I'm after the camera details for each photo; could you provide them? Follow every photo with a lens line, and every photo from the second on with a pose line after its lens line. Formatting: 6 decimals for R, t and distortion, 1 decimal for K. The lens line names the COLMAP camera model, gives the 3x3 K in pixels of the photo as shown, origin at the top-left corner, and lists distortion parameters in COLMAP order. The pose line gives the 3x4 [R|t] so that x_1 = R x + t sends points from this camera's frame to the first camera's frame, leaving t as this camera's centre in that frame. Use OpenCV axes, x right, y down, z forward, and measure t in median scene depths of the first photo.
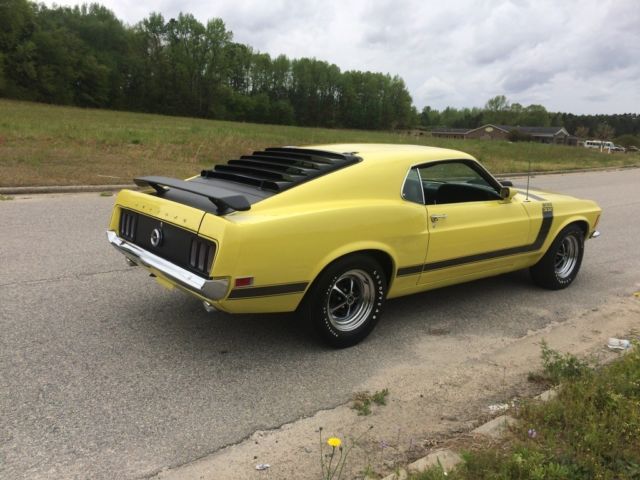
lens RADIAL K [[554.9, 0, 318.1], [0, 554.9, 239.2], [0, 0, 1]] dist [0.058862, -0.076398]
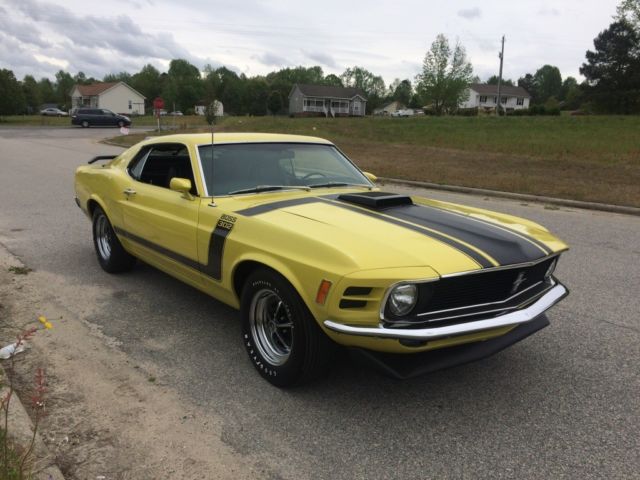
lens RADIAL K [[554.9, 0, 319.6], [0, 554.9, 238.6], [0, 0, 1]] dist [0.058862, -0.076398]
pose [[-0.016405, 0.151296, -0.988352, 1.110800], [-0.218128, 0.964135, 0.151209, -0.168563], [0.975782, 0.218068, 0.017185, 1.154753]]
